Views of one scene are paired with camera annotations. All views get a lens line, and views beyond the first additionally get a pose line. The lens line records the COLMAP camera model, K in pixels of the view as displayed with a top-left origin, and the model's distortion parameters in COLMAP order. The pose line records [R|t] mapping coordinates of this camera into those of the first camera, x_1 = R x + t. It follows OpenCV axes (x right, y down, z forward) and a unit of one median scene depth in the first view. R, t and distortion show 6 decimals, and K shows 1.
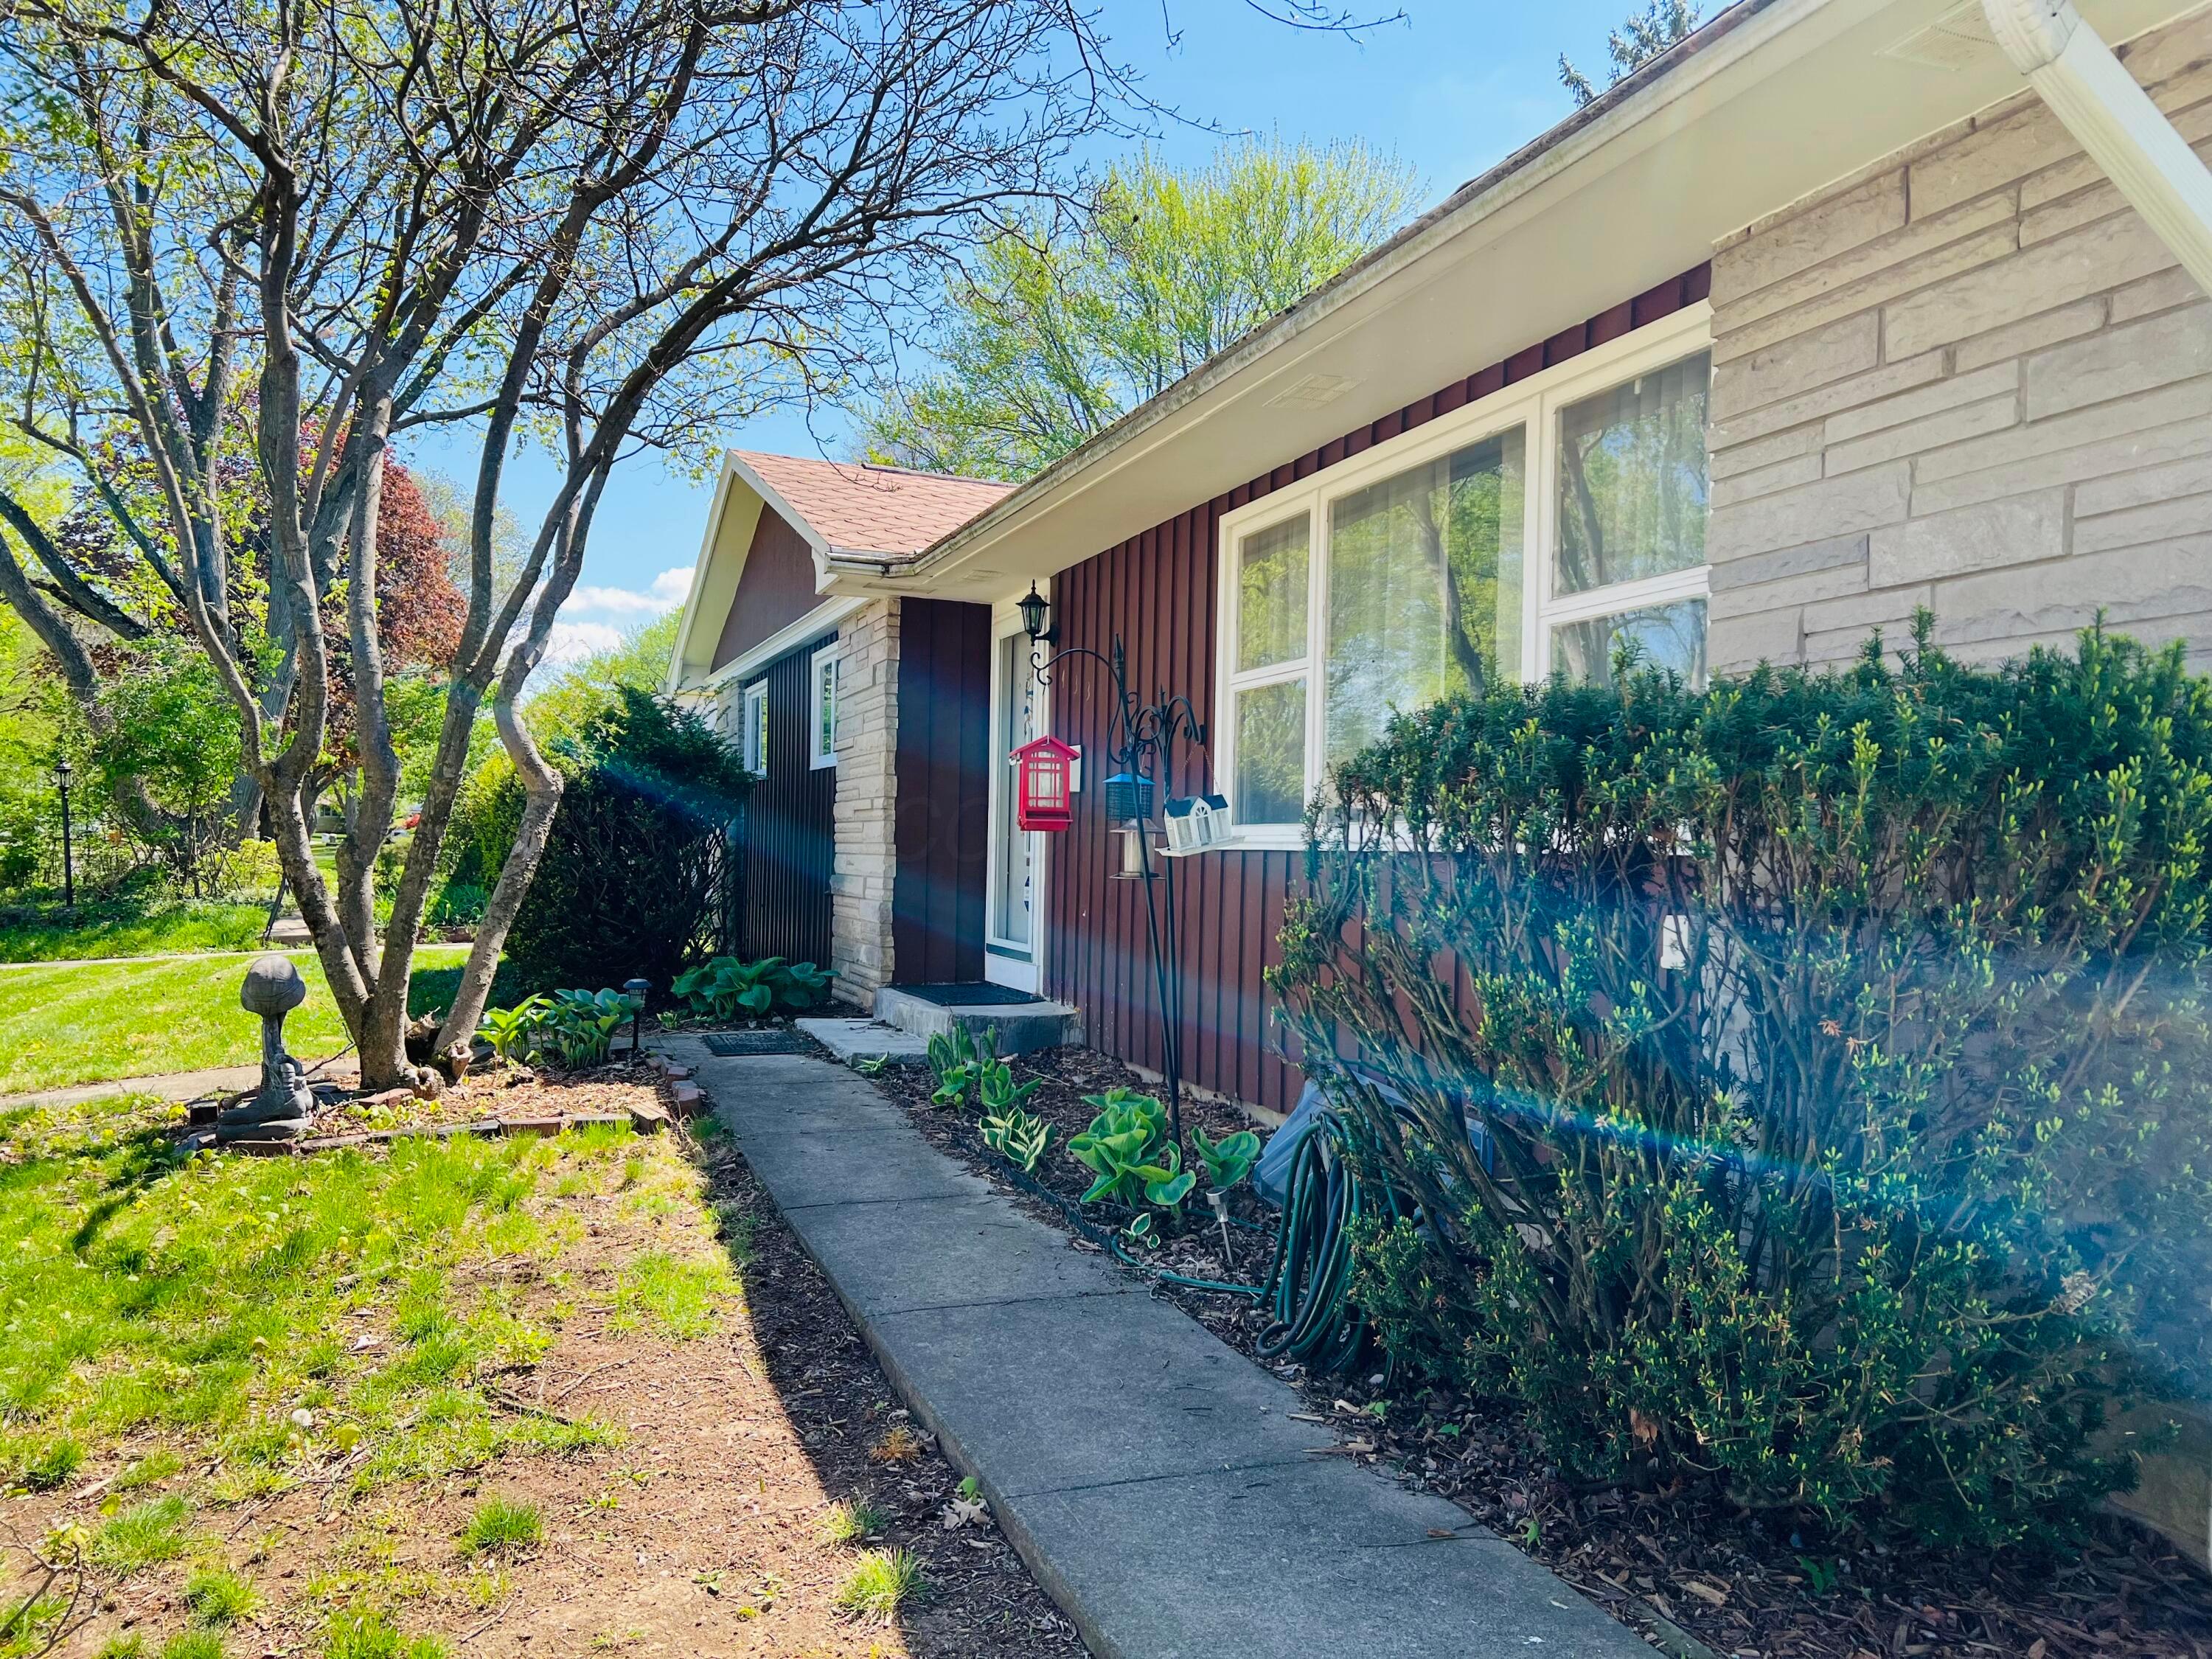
lens RADIAL K [[1664.1, 0, 1105.5], [0, 1664.1, 833.9], [0, 0, 1]] dist [0.019528, -0.010860]
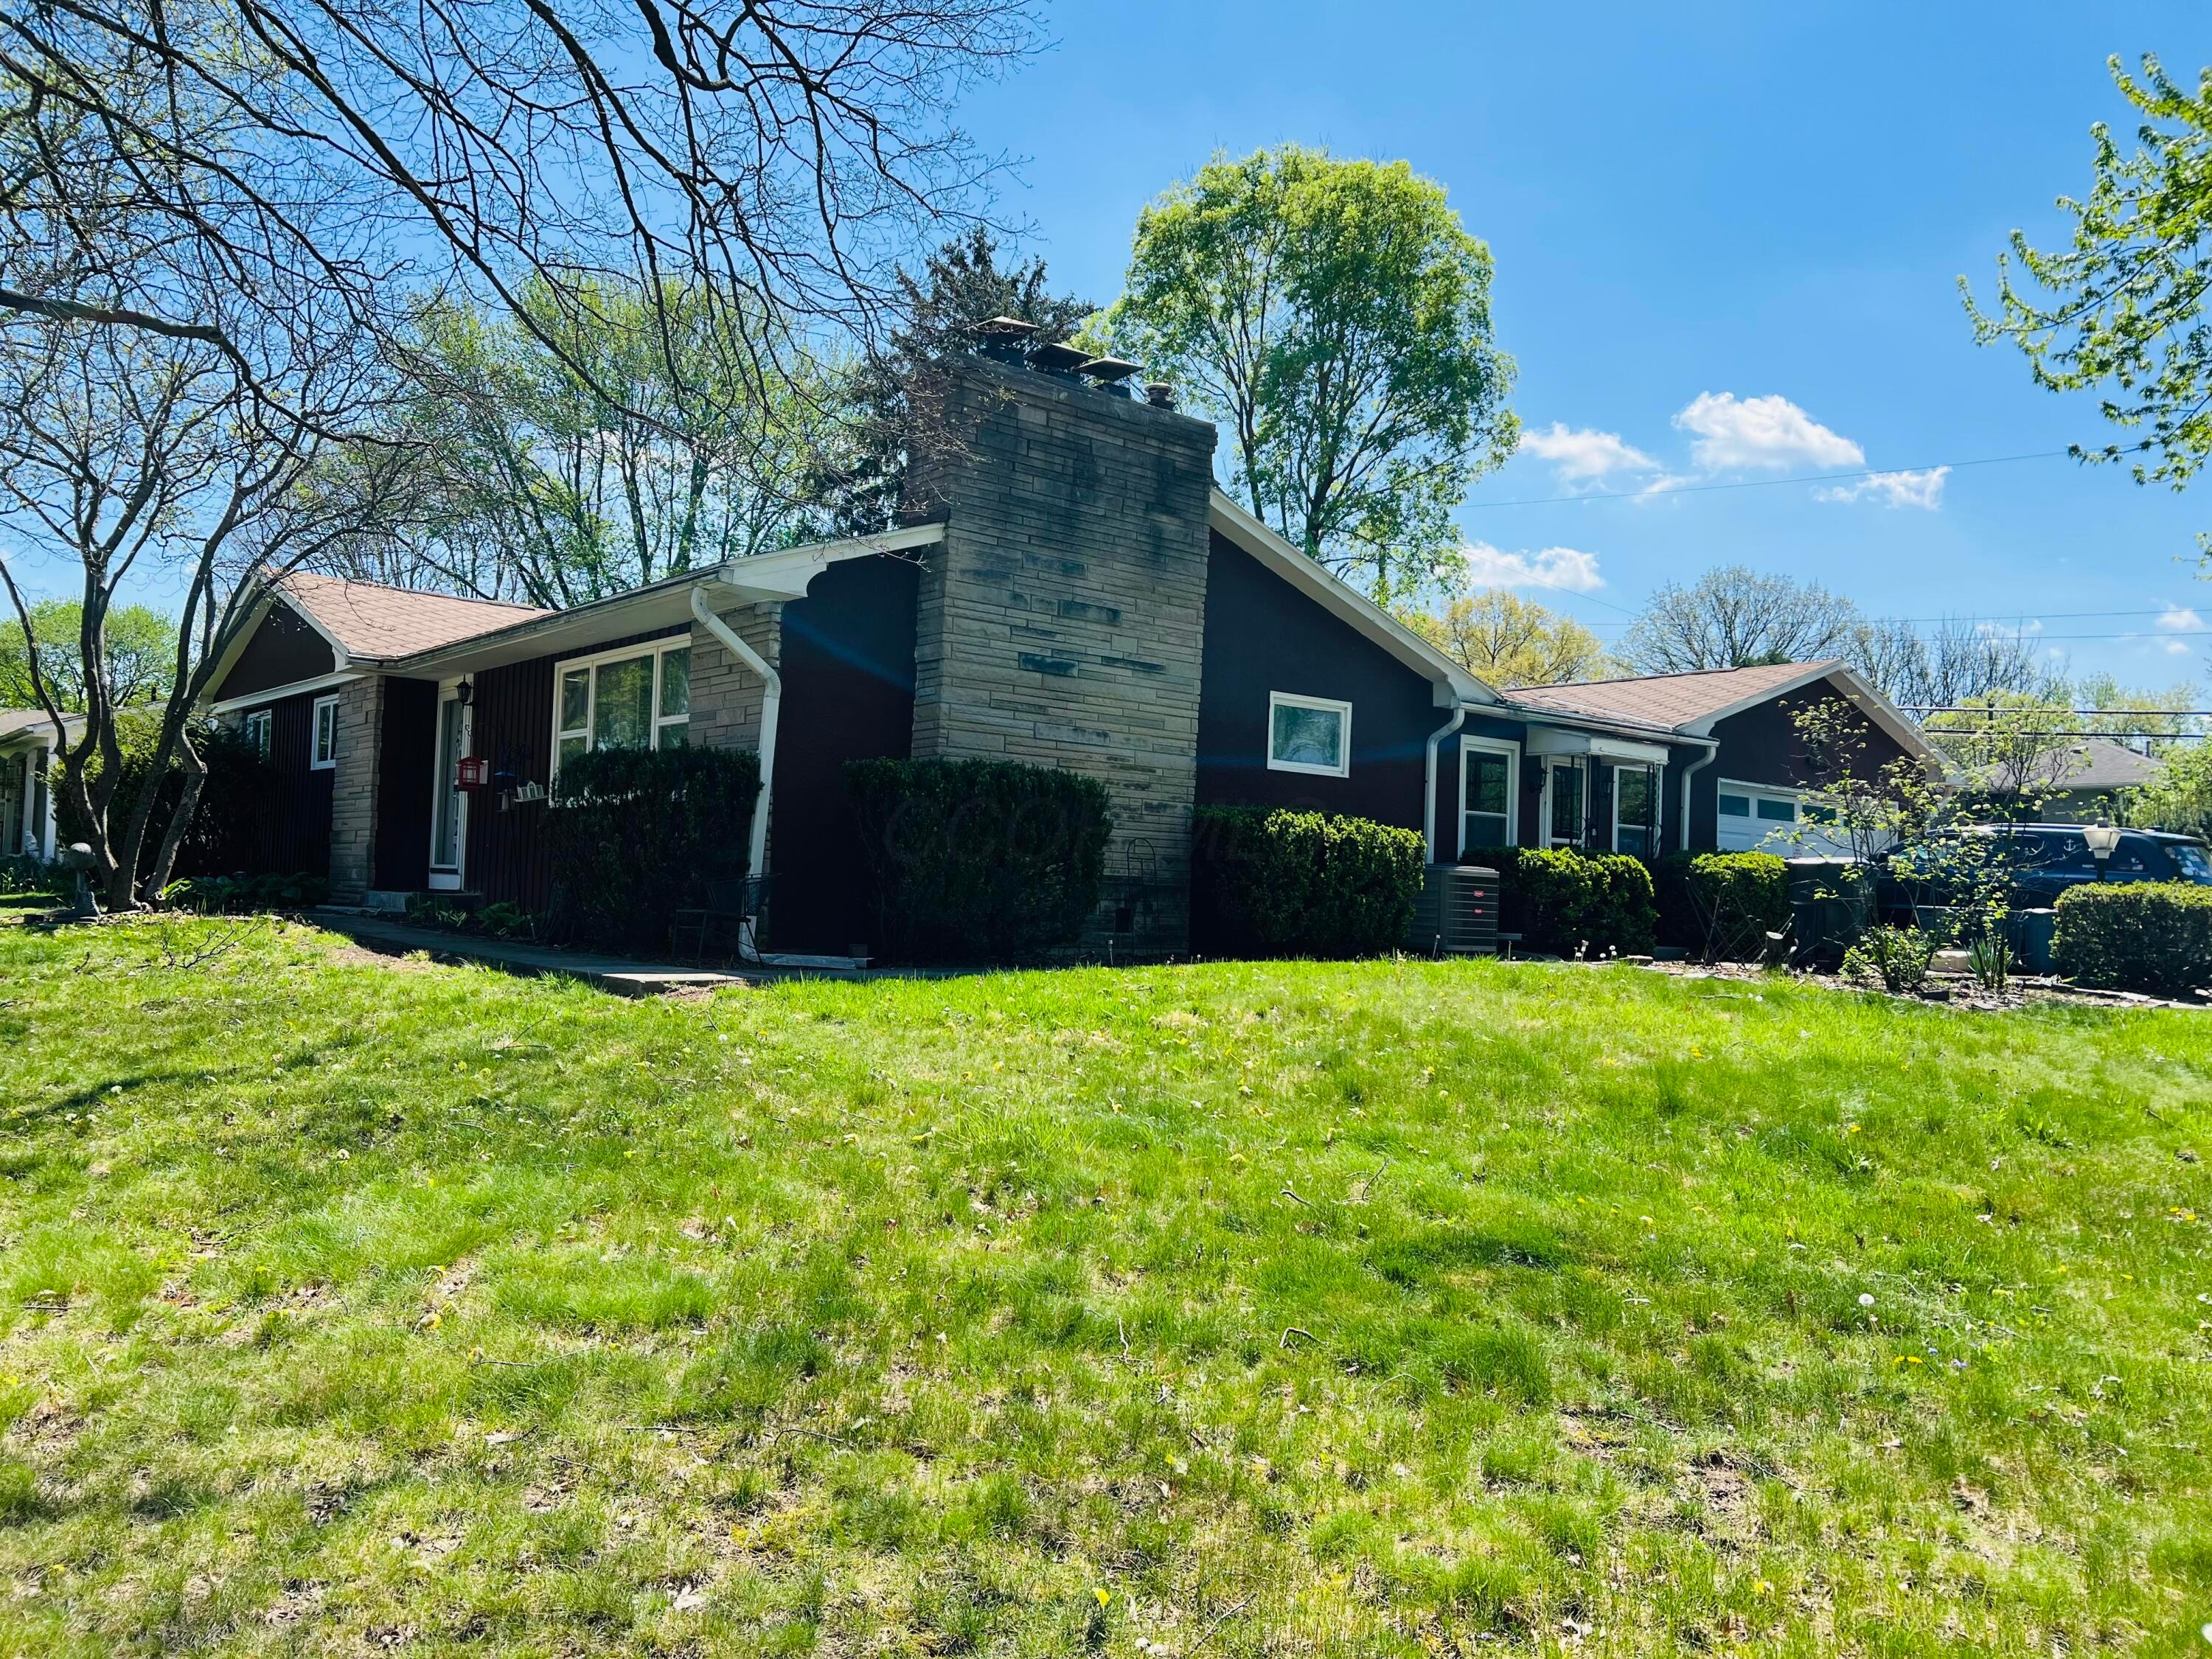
lens RADIAL K [[1664.1, 0, 1114.0], [0, 1664.1, 831.3], [0, 0, 1]] dist [0.019528, -0.010860]
pose [[0.942963, 0.026676, 0.331826, 0.029913], [-0.019400, 0.999494, -0.025220, 0.063521], [-0.332331, 0.017344, 0.943003, -1.077172]]
